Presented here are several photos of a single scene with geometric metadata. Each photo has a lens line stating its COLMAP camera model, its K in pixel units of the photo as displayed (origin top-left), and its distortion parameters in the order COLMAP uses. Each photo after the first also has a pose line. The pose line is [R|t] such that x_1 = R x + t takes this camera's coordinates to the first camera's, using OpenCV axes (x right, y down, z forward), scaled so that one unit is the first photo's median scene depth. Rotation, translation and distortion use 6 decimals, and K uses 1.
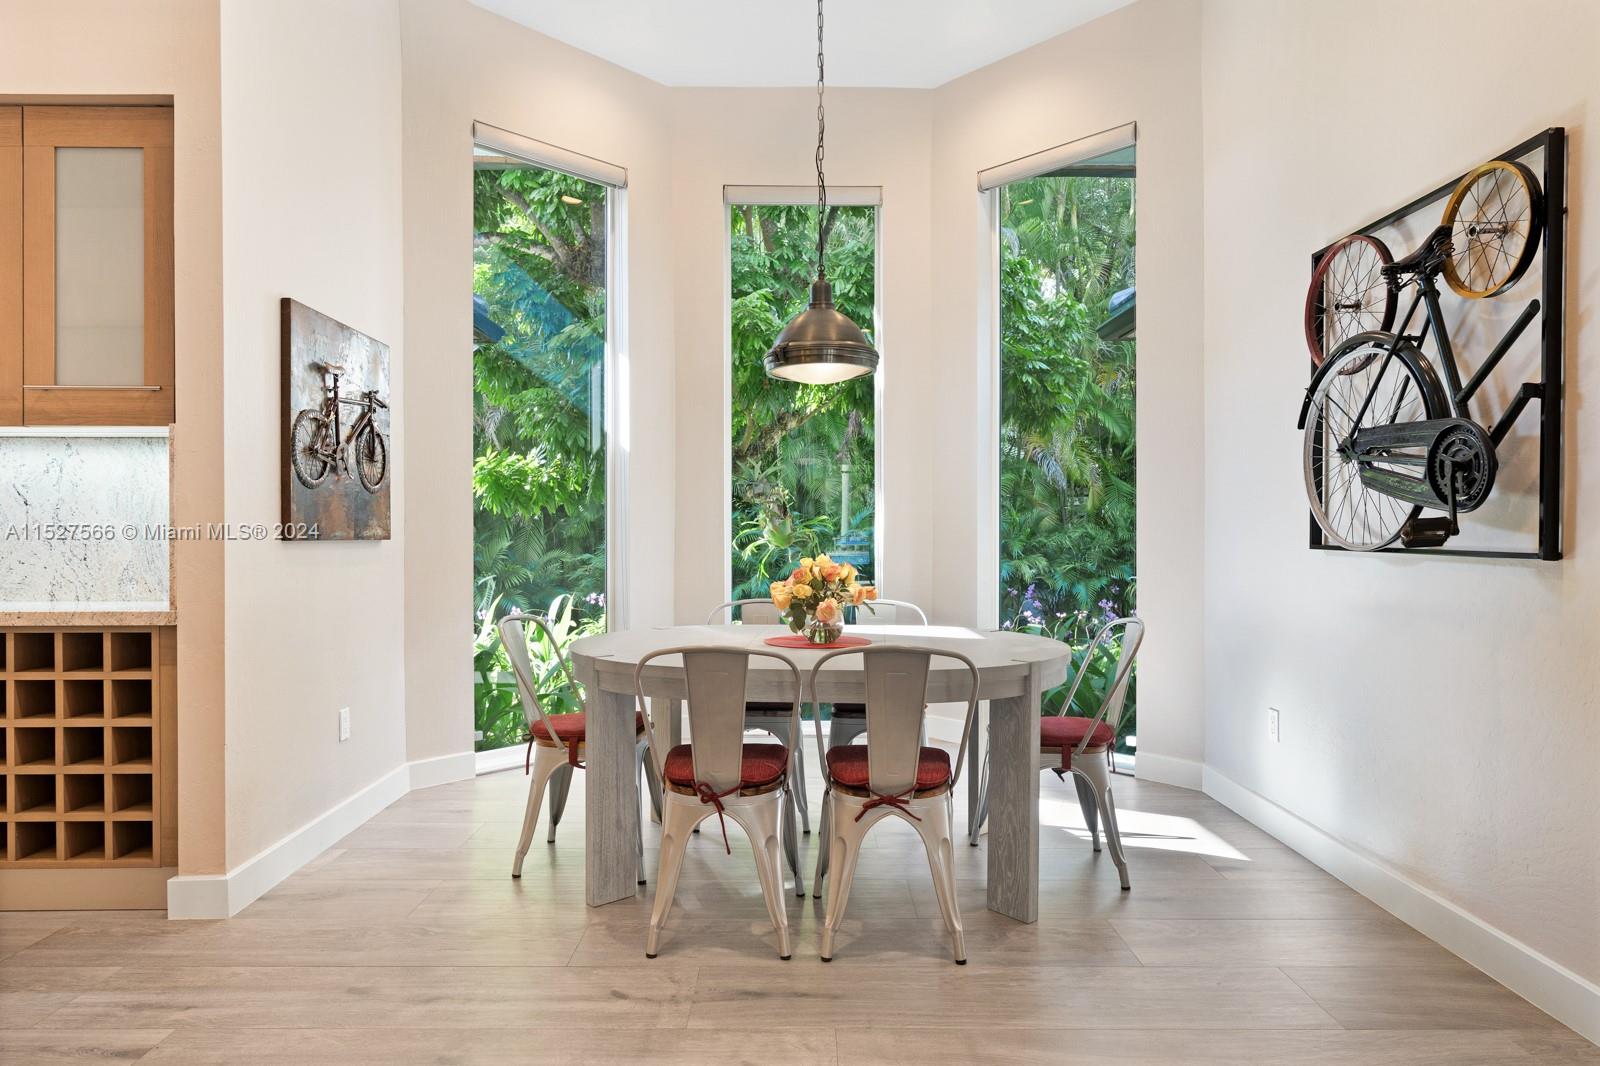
lens RADIAL K [[955.1, 0, 800.6], [0, 955.1, 536.5], [0, 0, 1]] dist [-0.002269, -0.000221]
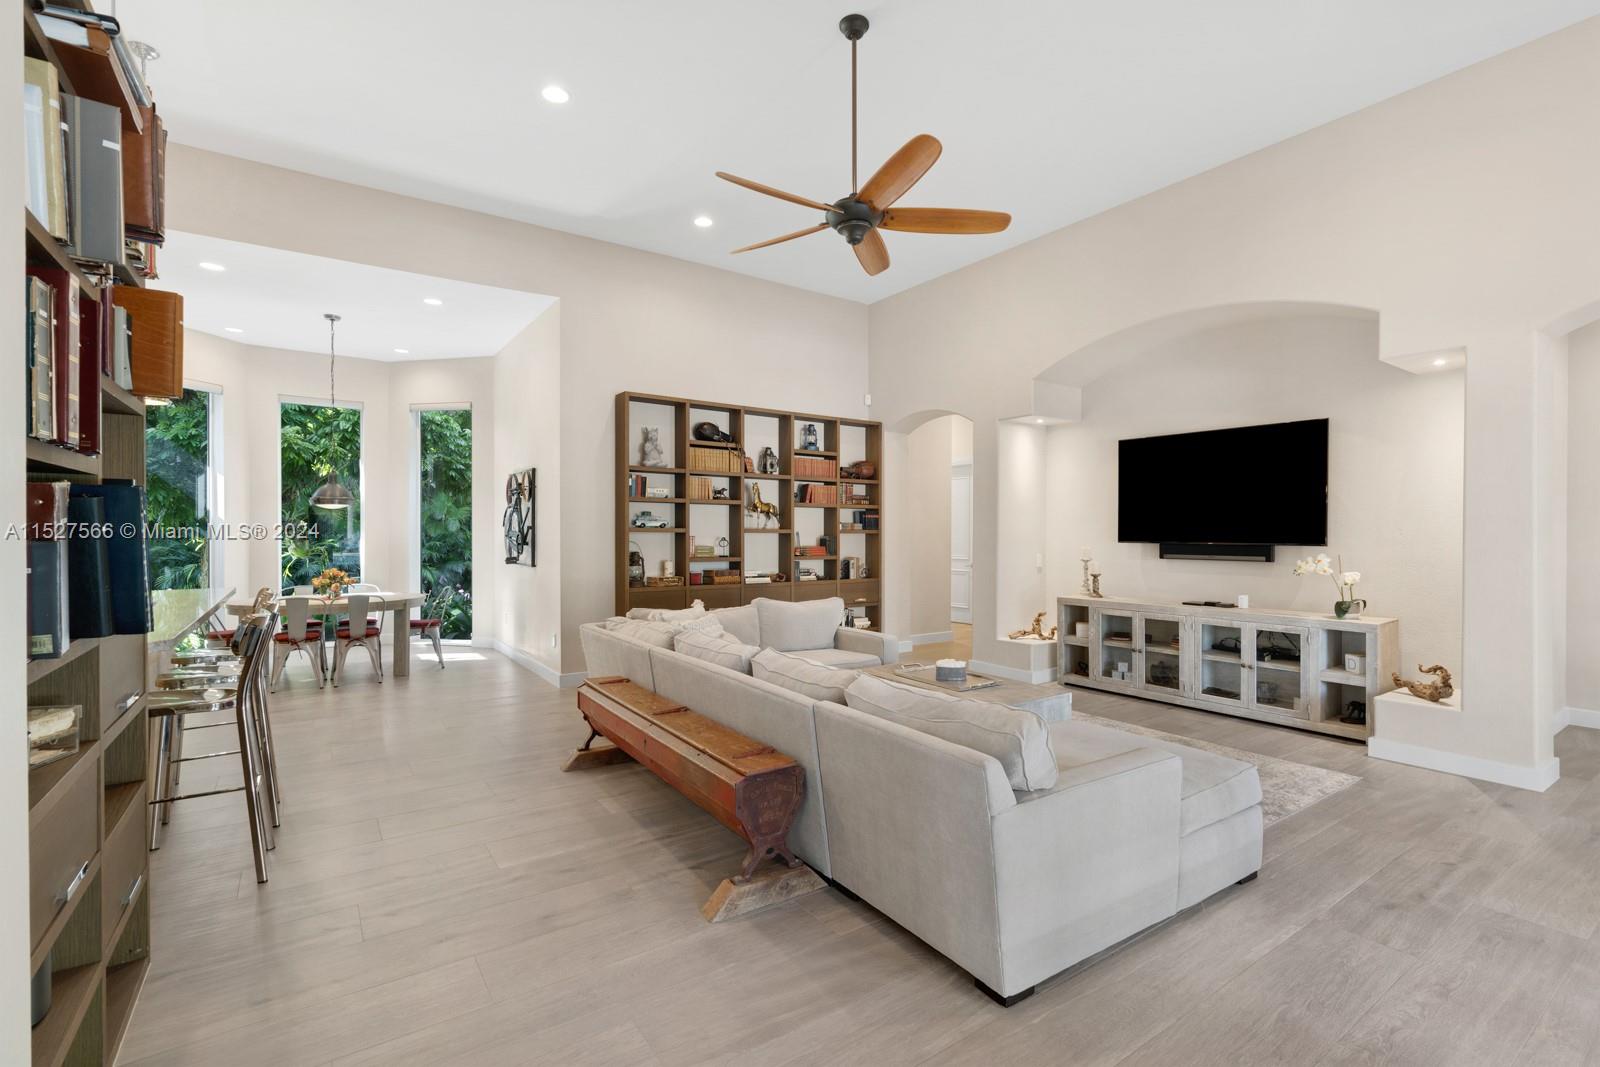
lens RADIAL K [[725.6, 0, 805.9], [0, 725.6, 533.9], [0, 0, 1]] dist [-0.003032, -0.000172]
pose [[0.822296, -0.002313, 0.569056, -0.054262], [0.003742, 0.999992, -0.001342, -0.085242], [-0.569048, 0.003233, 0.822298, -1.786589]]
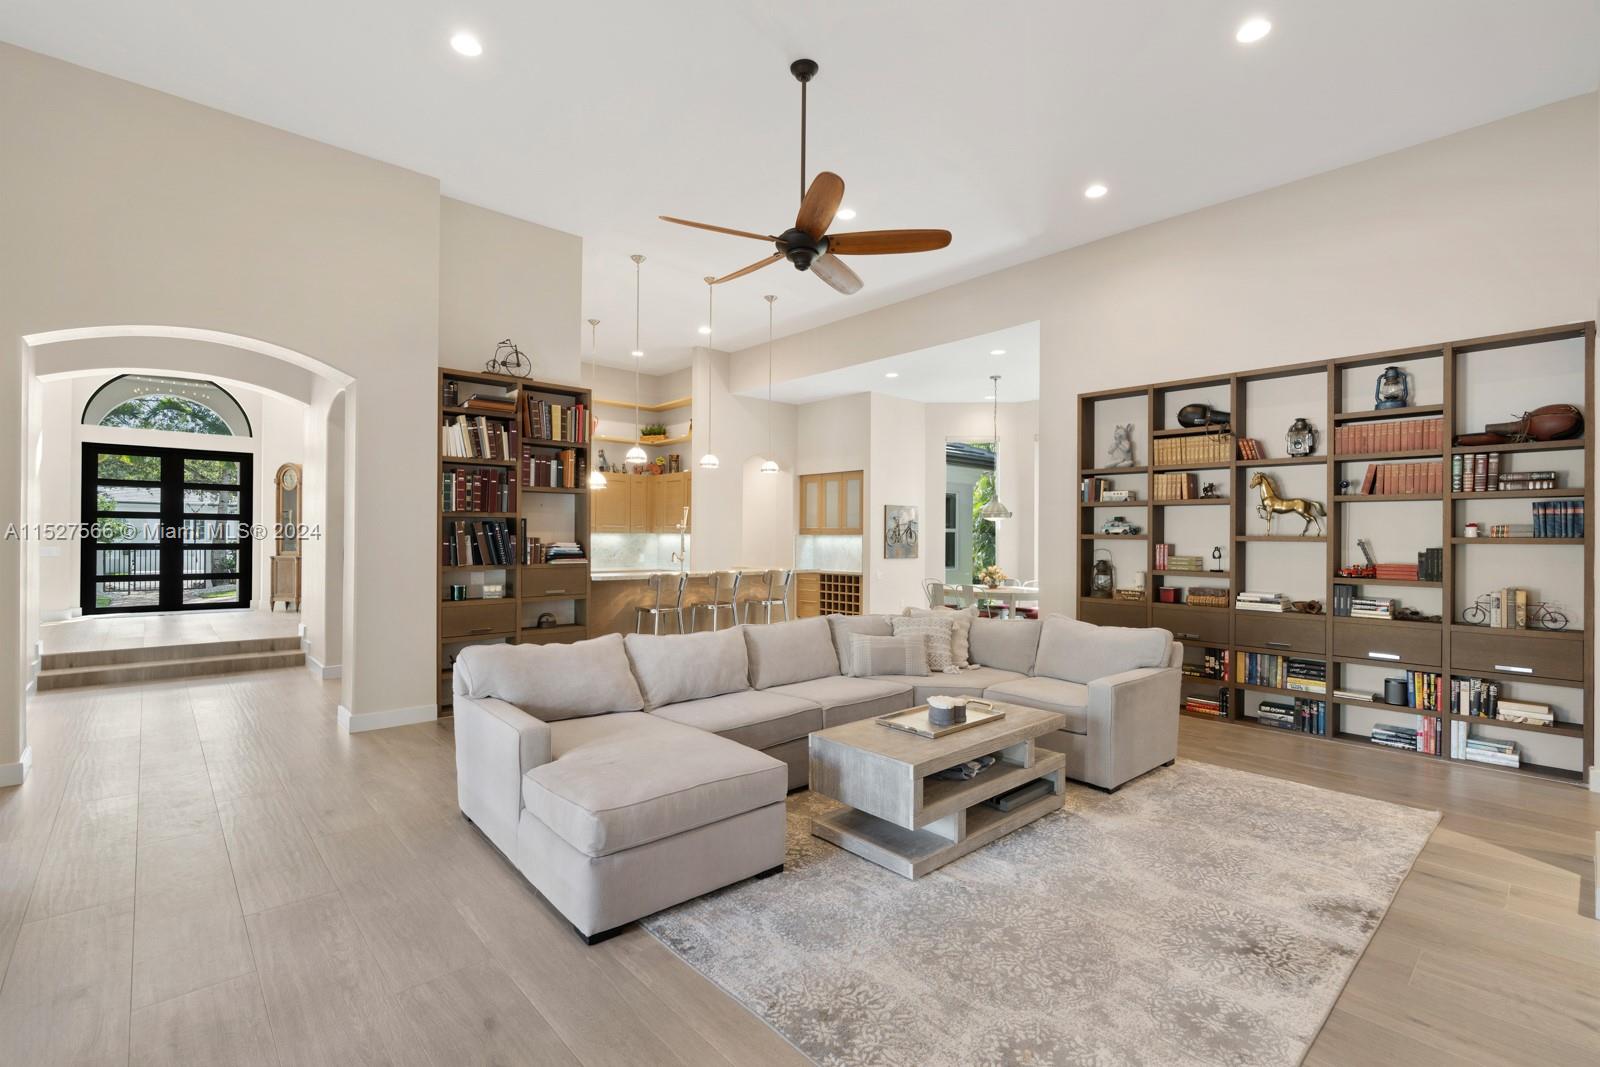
lens RADIAL K [[725.6, 0, 800.9], [0, 725.6, 532.5], [0, 0, 1]] dist [-0.003032, -0.000172]
pose [[0.669463, -0.000599, -0.742845, 1.865360], [-0.008623, 0.999926, -0.008578, -0.089938], [0.742795, 0.012149, 0.669408, -1.704990]]
